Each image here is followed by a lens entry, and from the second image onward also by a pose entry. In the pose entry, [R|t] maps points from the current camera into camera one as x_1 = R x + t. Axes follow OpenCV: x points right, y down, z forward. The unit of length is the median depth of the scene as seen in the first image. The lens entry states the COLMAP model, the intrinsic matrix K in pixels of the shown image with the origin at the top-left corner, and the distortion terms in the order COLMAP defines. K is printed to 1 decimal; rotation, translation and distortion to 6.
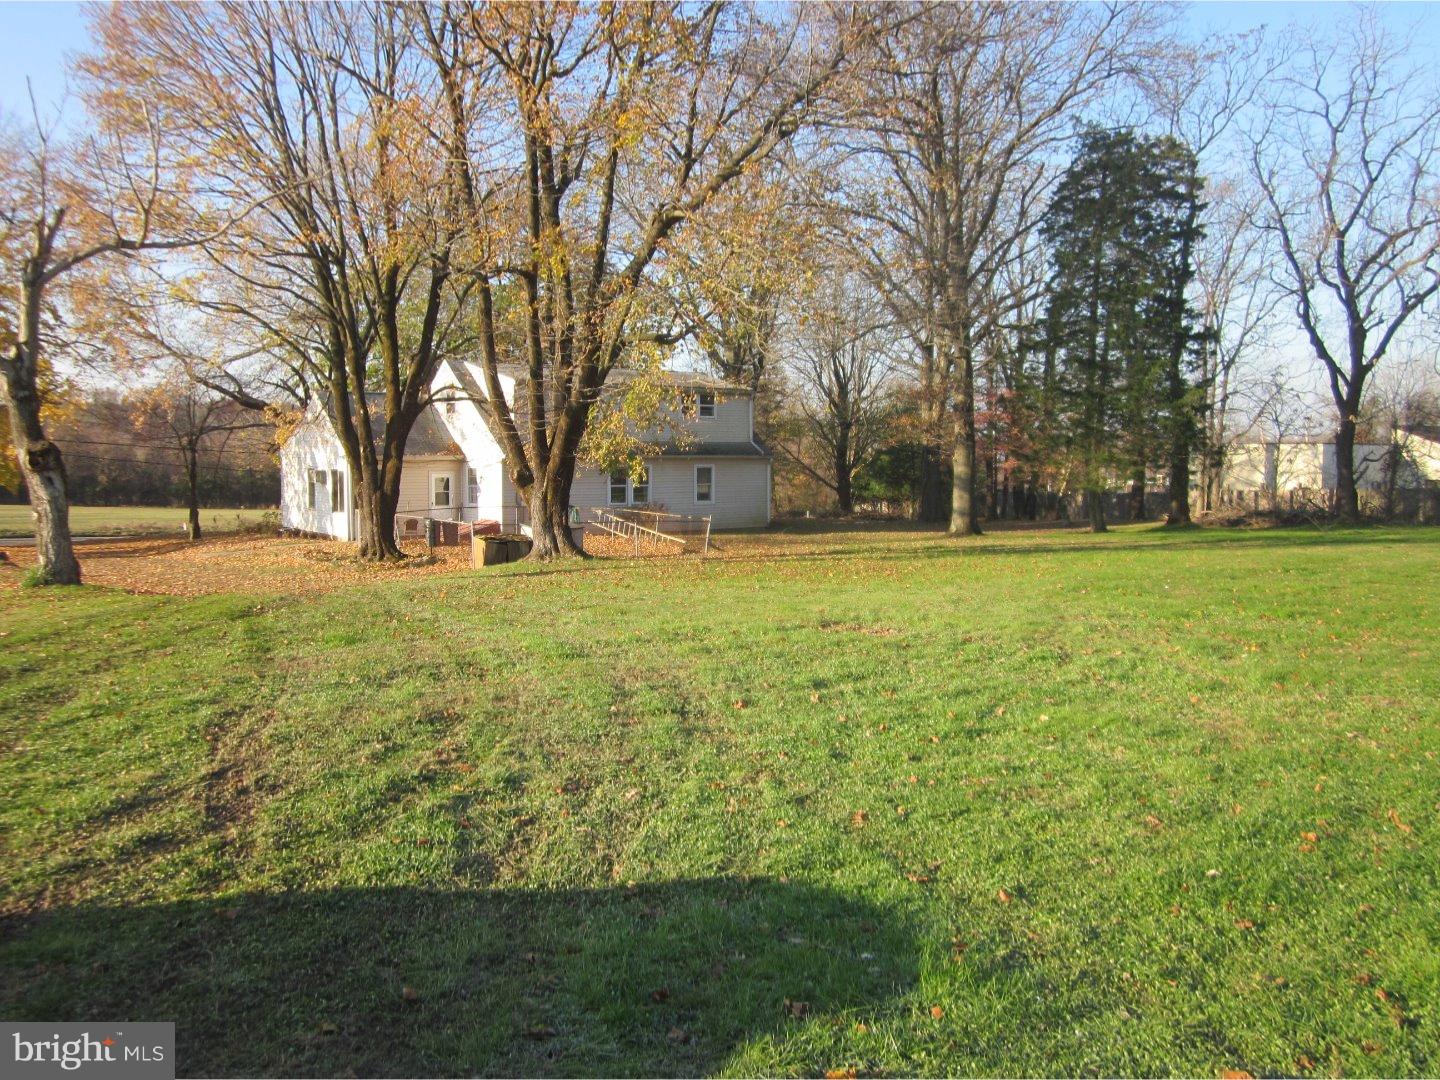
lens RADIAL K [[1204.9, 0, 720.0], [0, 1204.9, 540.0], [0, 0, 1]] dist [-0.040255, 0.020068]
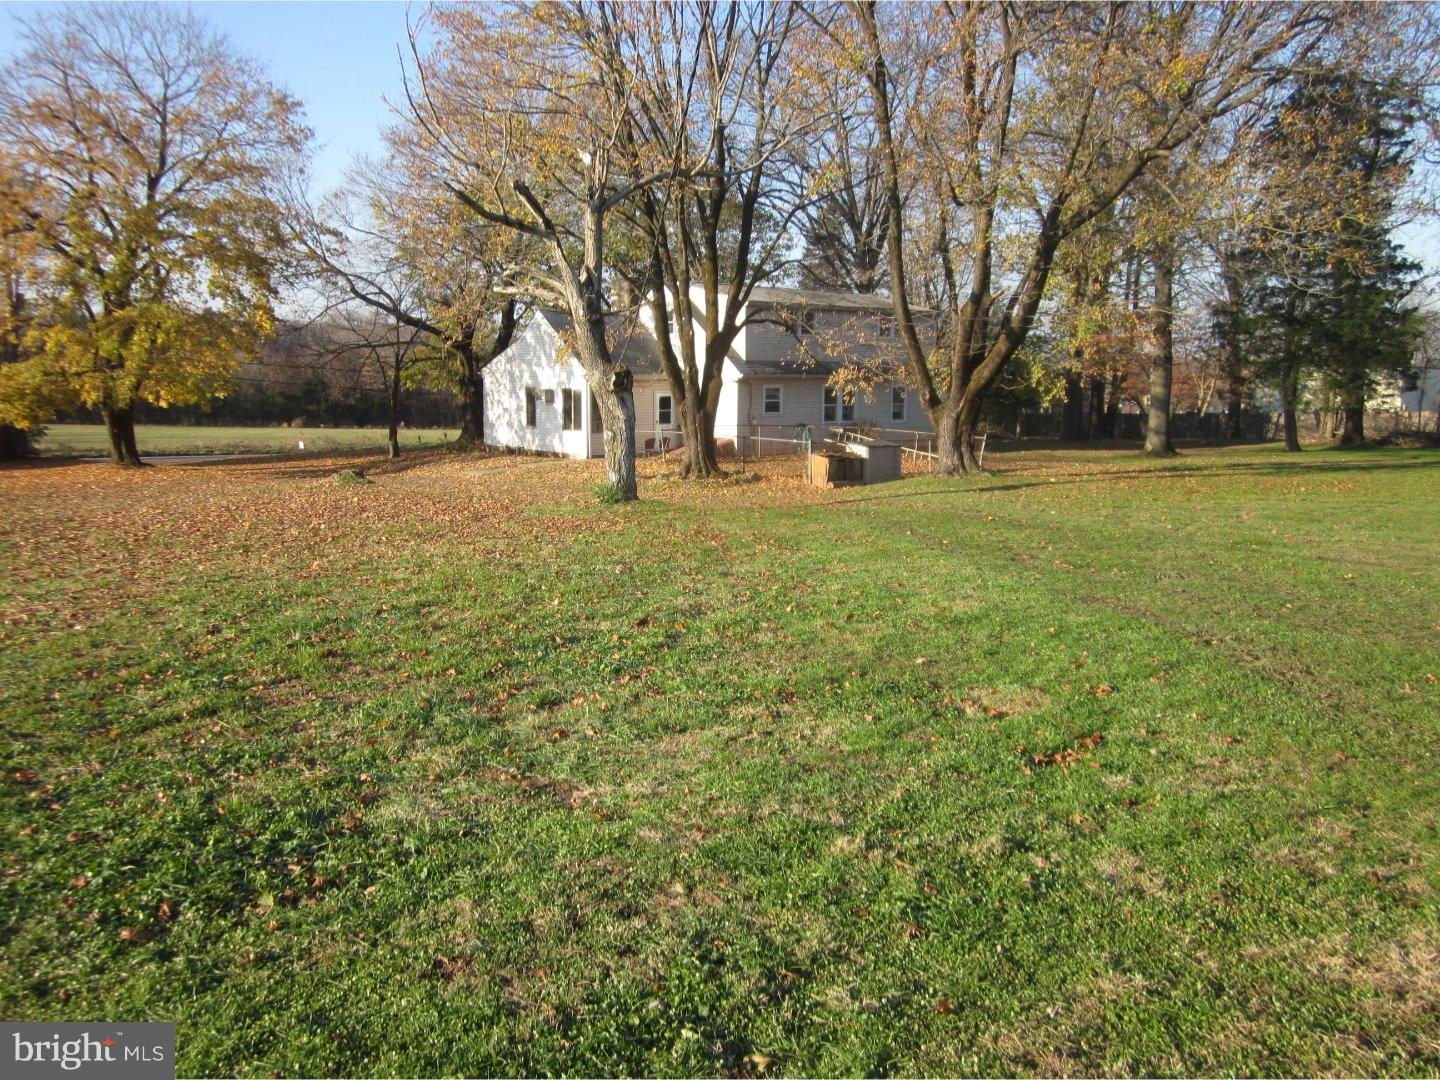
lens RADIAL K [[1204.9, 0, 720.0], [0, 1204.9, 540.0], [0, 0, 1]] dist [-0.040255, 0.020068]
pose [[0.998010, -0.005094, 0.062857, -0.345963], [0.000782, 0.997655, 0.068443, -0.000170], [-0.063058, -0.068258, 0.995673, -0.041664]]
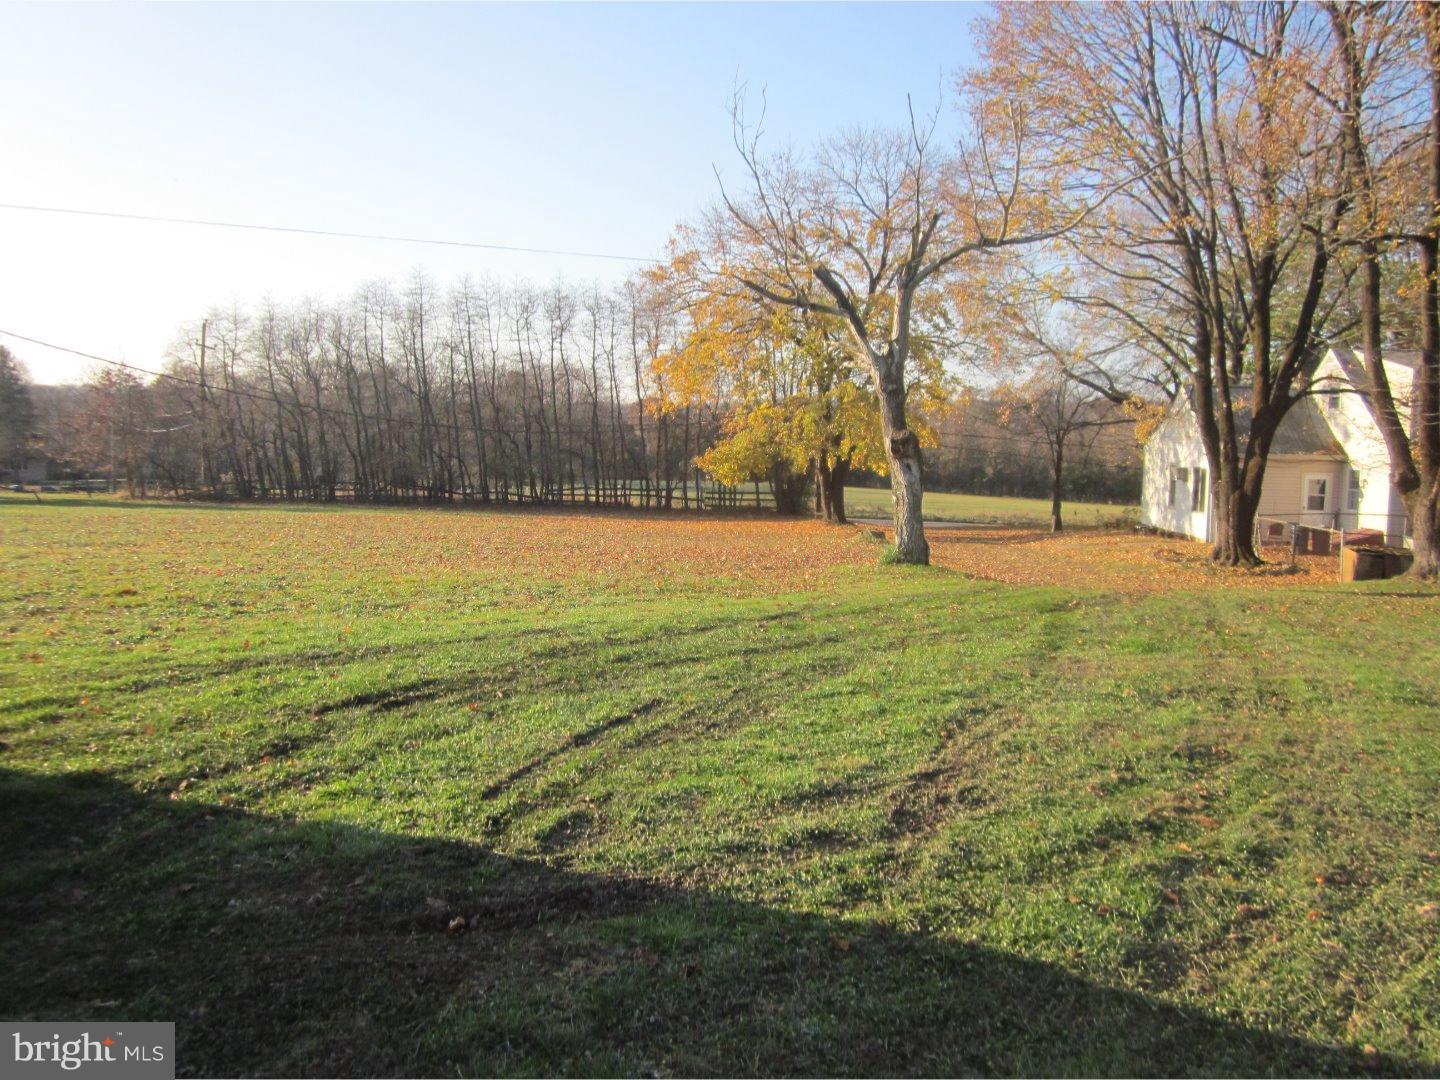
lens RADIAL K [[1204.9, 0, 720.0], [0, 1204.9, 540.0], [0, 0, 1]] dist [-0.040255, 0.020068]
pose [[0.762436, 0.065443, -0.643745, 0.009737], [-0.064539, 0.997603, 0.024977, -0.000079], [0.643837, 0.022504, 0.764832, 0.035308]]
